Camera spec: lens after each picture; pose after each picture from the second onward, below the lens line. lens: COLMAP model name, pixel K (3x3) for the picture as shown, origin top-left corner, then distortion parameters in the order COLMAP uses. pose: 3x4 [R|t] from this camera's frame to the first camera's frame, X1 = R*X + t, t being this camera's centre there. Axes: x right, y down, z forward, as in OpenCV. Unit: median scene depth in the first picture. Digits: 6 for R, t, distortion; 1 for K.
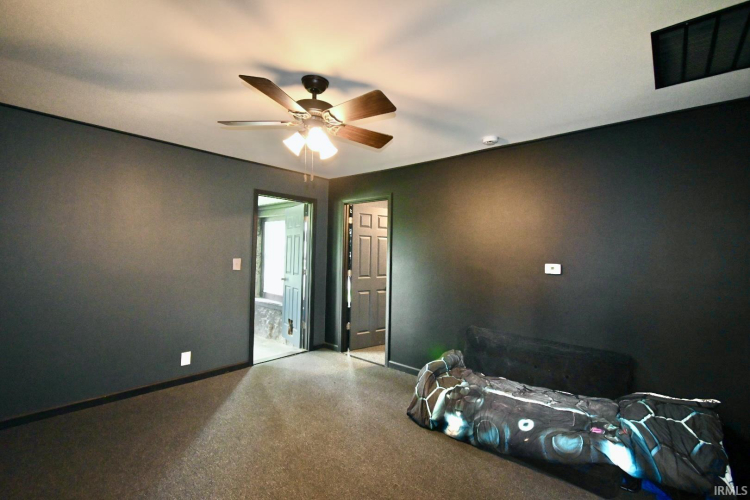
lens RADIAL K [[331.5, 0, 373.8], [0, 331.5, 246.6], [0, 0, 1]] dist [0.002508, -0.000771]
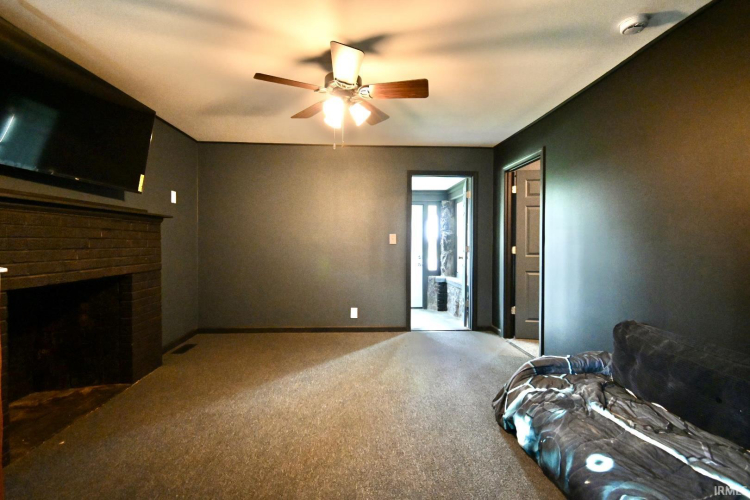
lens RADIAL K [[331.5, 0, 373.8], [0, 331.5, 246.6], [0, 0, 1]] dist [0.002508, -0.000771]
pose [[0.703580, -0.006480, -0.710587, 0.455075], [0.022506, 0.999660, 0.013168, 0.080981], [0.710260, -0.025257, 0.703486, 0.197585]]
